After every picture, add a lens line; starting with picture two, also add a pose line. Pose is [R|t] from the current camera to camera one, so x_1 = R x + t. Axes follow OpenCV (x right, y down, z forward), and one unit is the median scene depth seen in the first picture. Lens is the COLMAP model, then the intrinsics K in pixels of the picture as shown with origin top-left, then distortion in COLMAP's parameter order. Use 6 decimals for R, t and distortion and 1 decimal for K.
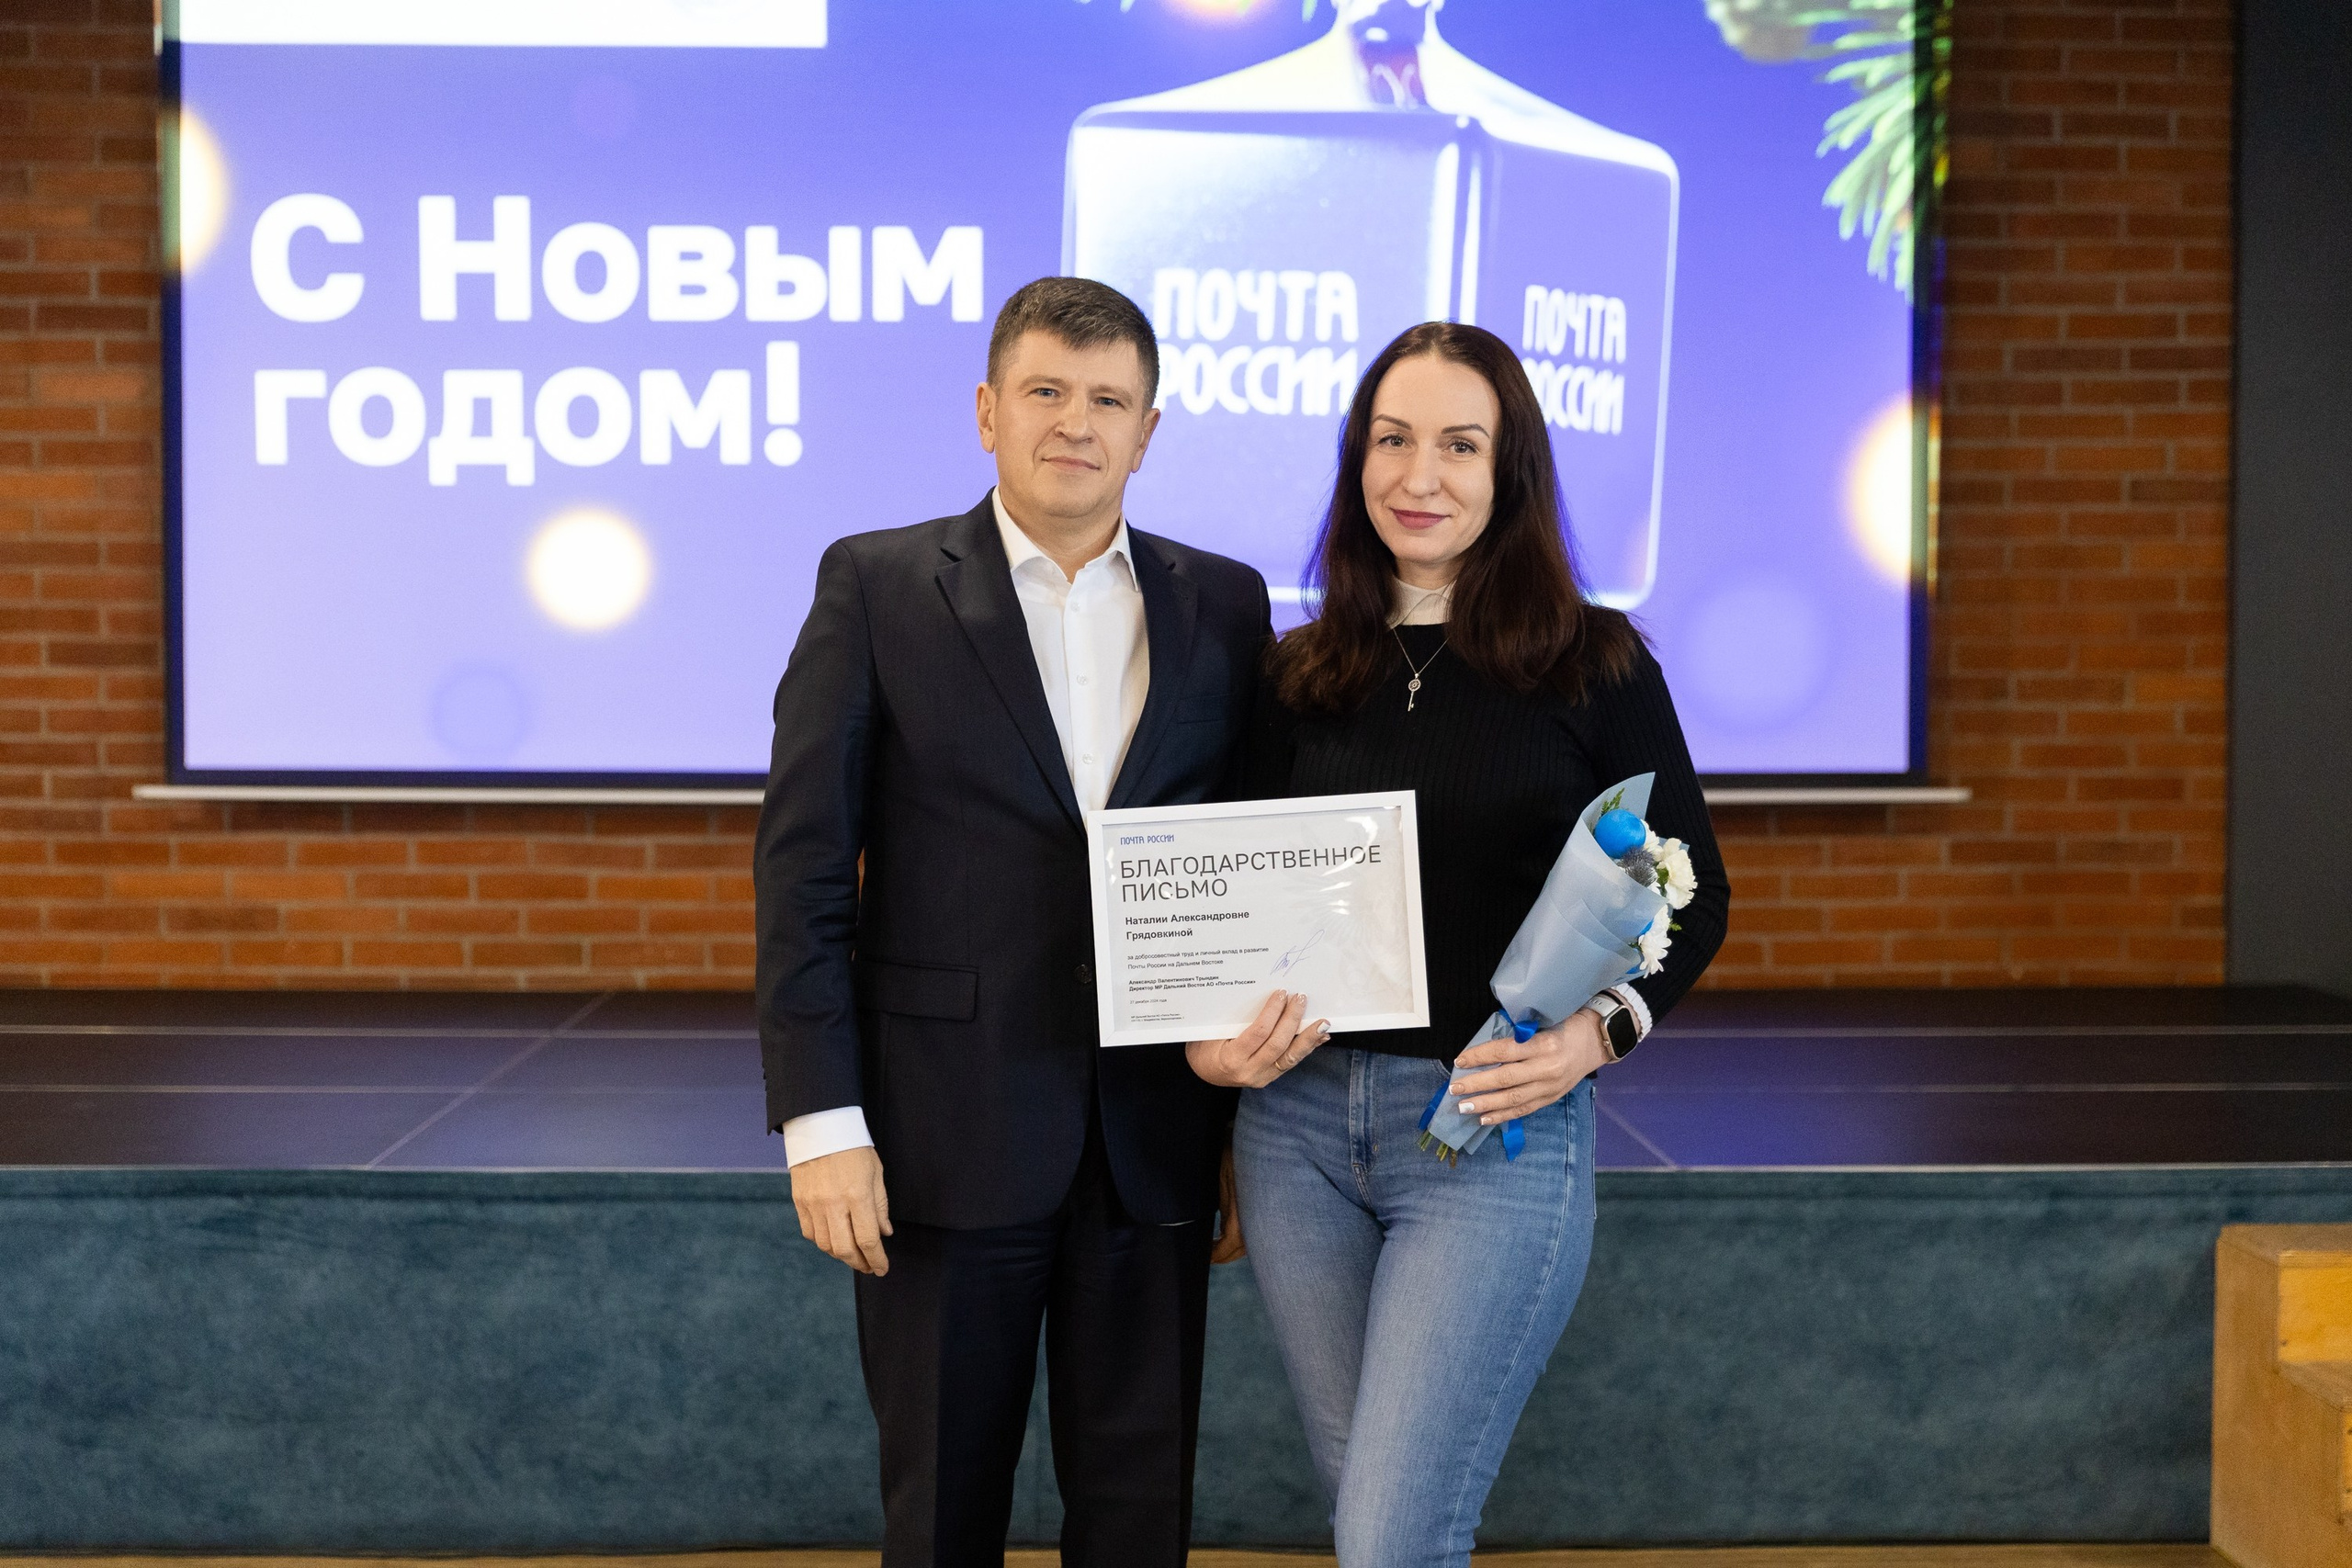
lens RADIAL K [[3470.4, 0, 1147.1], [0, 3470.4, 861.4], [0, 0, 1]] dist [-0.019127, 0.000000]
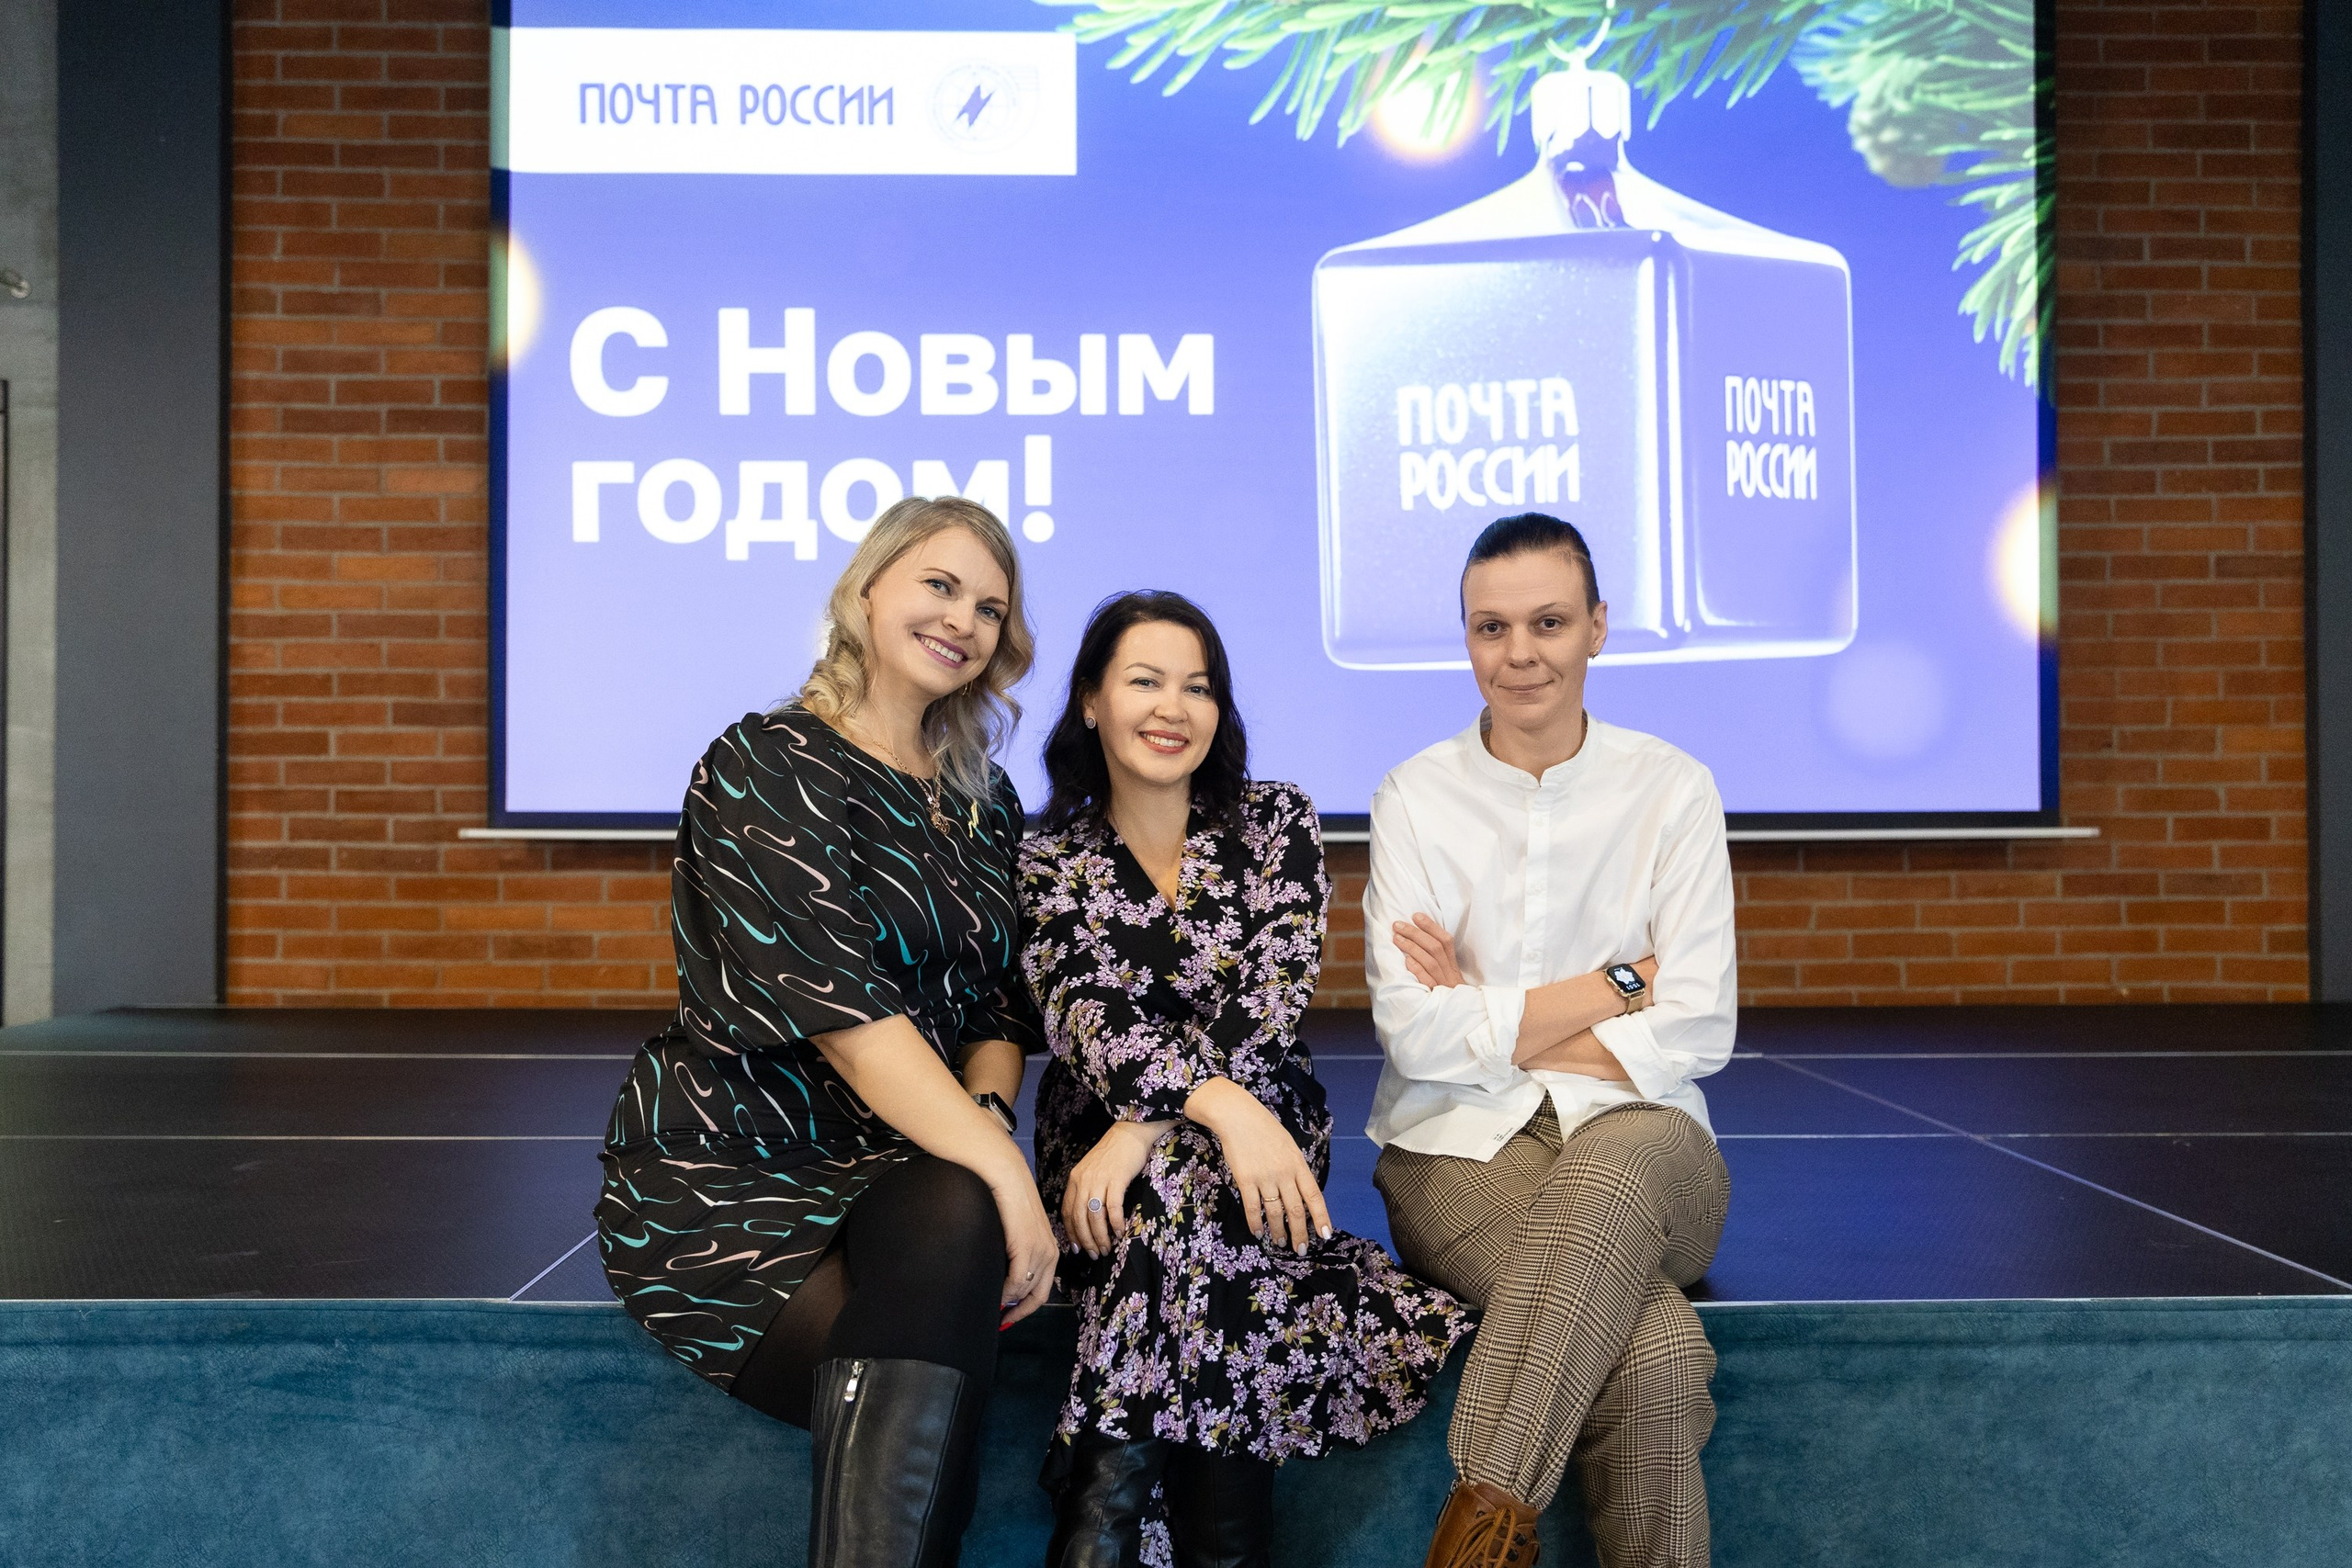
lens RADIAL K [[1920.3, 0, 1159.9], [0, 1920.3, 799.6], [0, 0, 1]] dist [0.008207, -0.005788]
pose [[0.999814, -0.003322, -0.019020, -0.053902], [0.002179, 0.998209, -0.059780, 0.006733], [0.019185, 0.059727, 0.998030, 0.382519]]
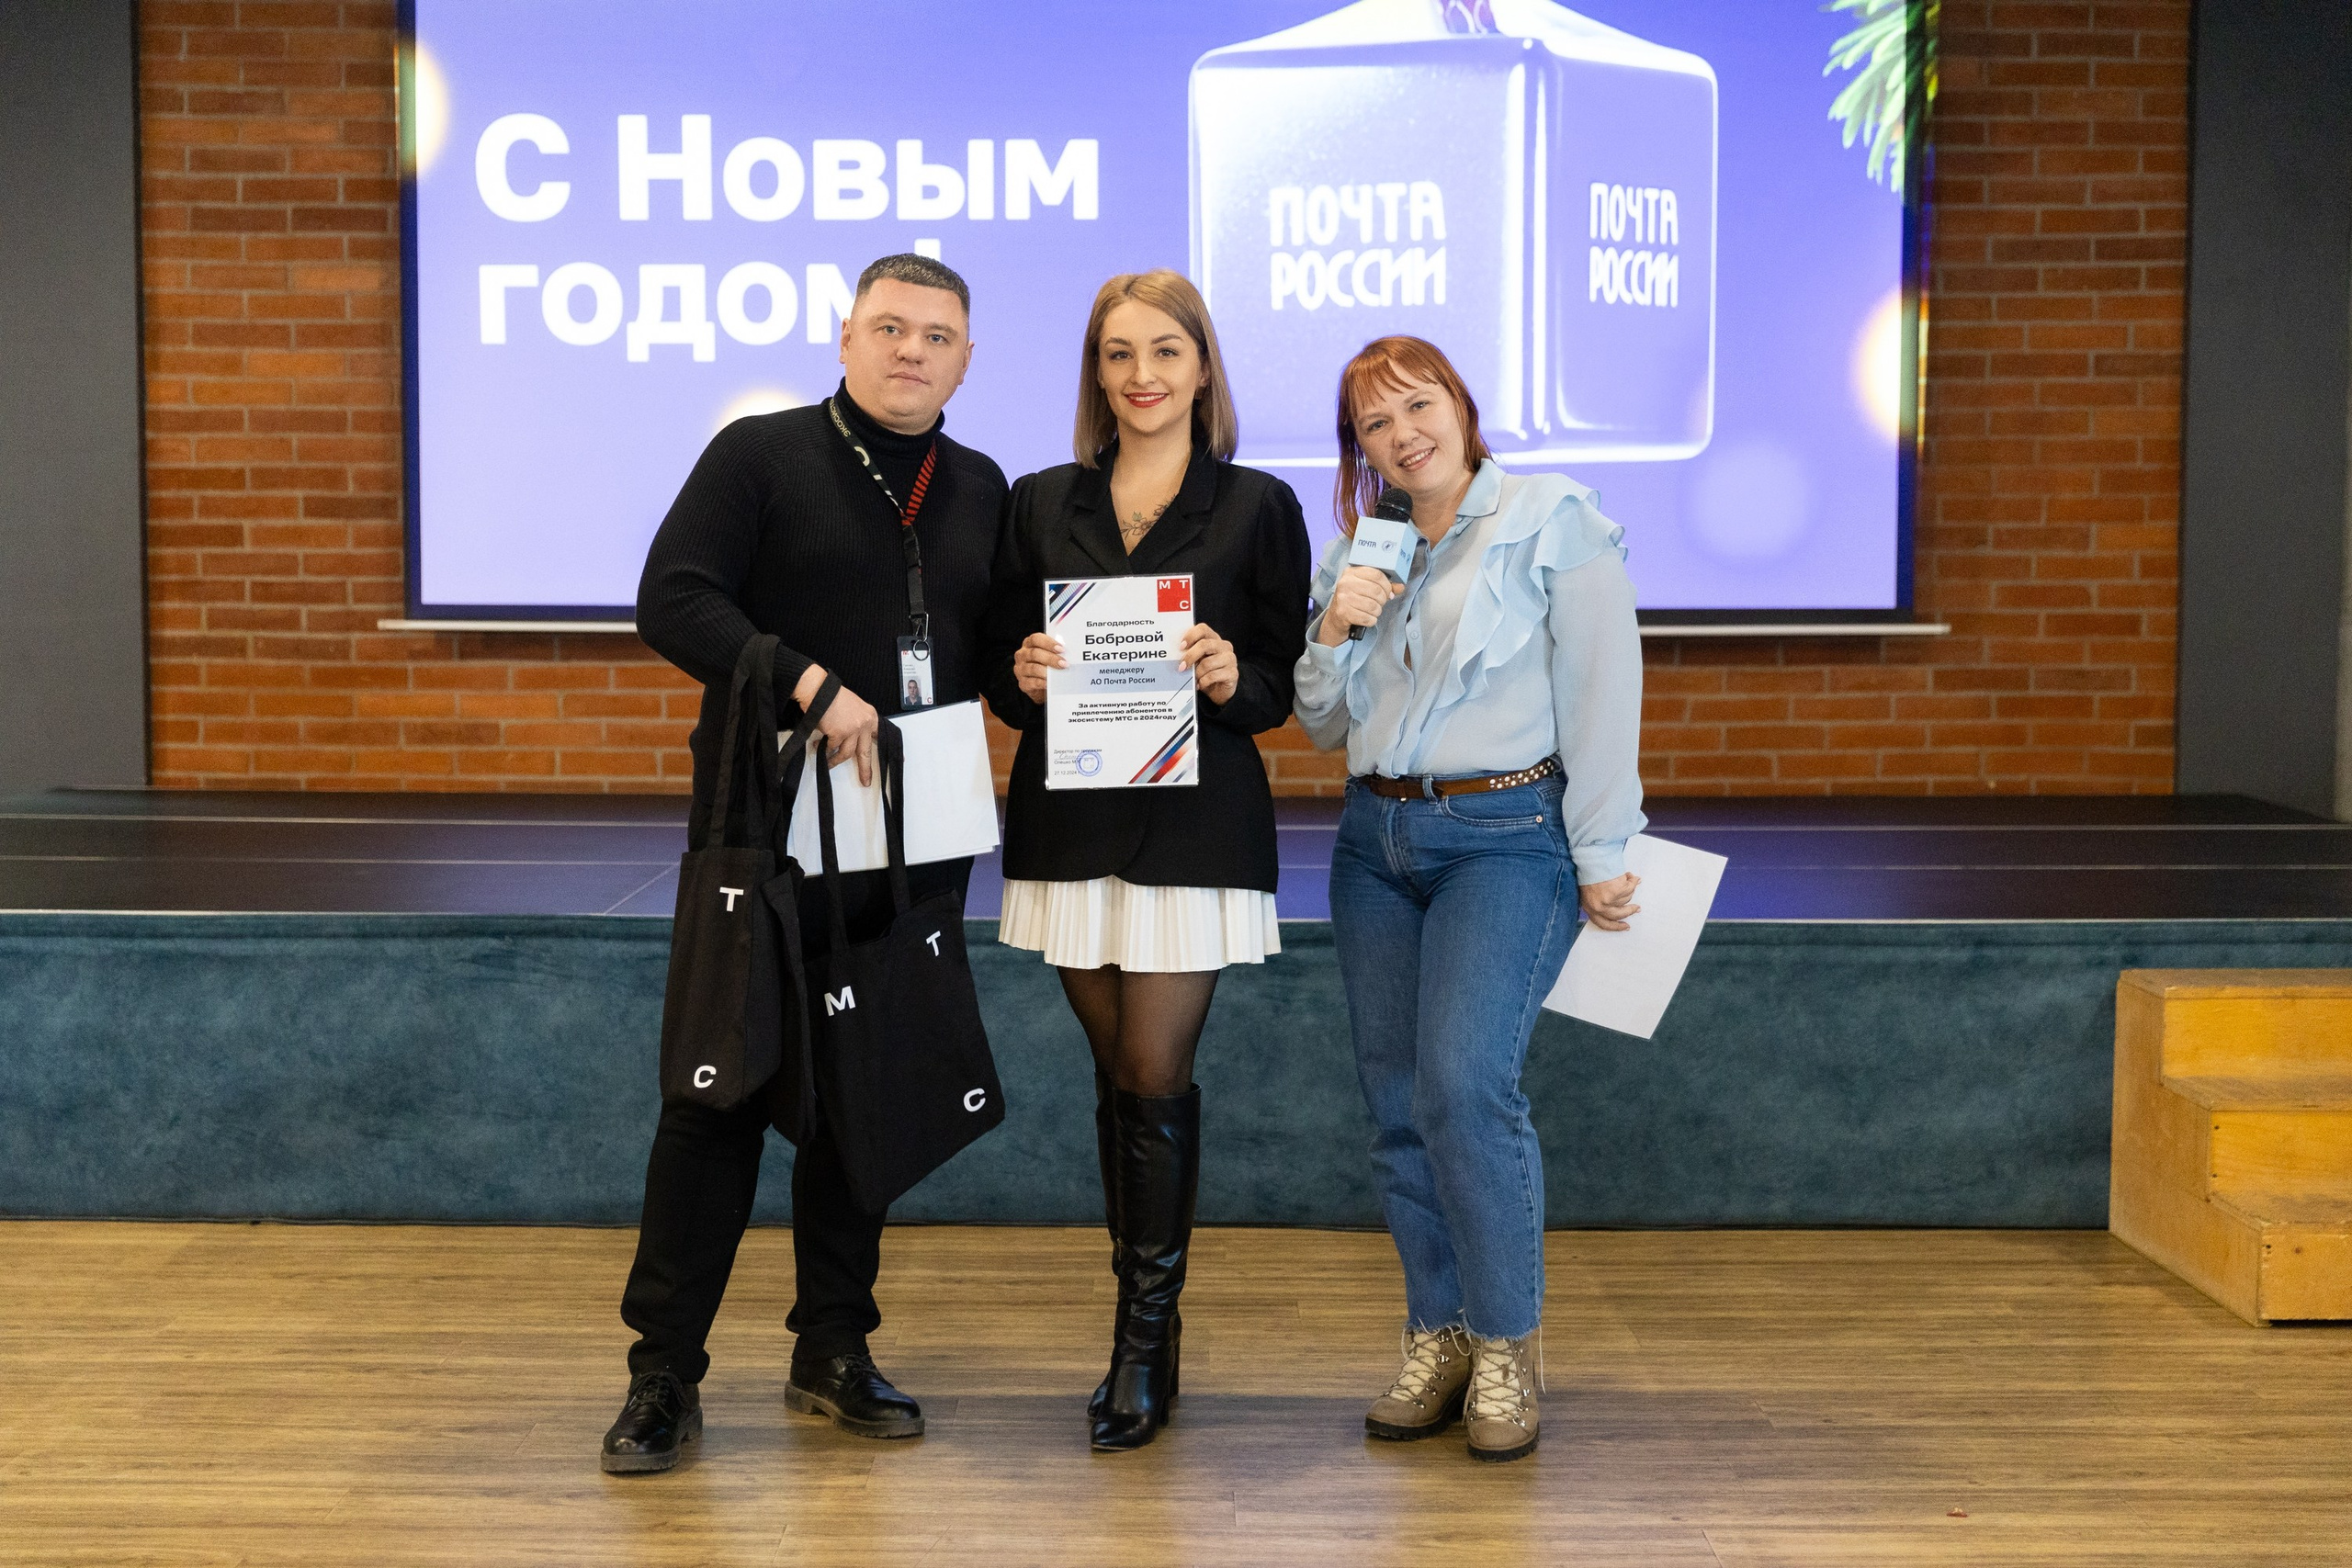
lens RADIAL K [[3241.0, 0, 1129.6], [0, 3241.0, 842.0], [0, 0, 1]] dist [-0.022765, 0.000000]
pose [[0.999352, 0.003429, -0.035839, 0.002585], [-0.002059, 0.999268, 0.038200, 0.011325], [0.035944, -0.038102, 0.998627, -0.092775]]
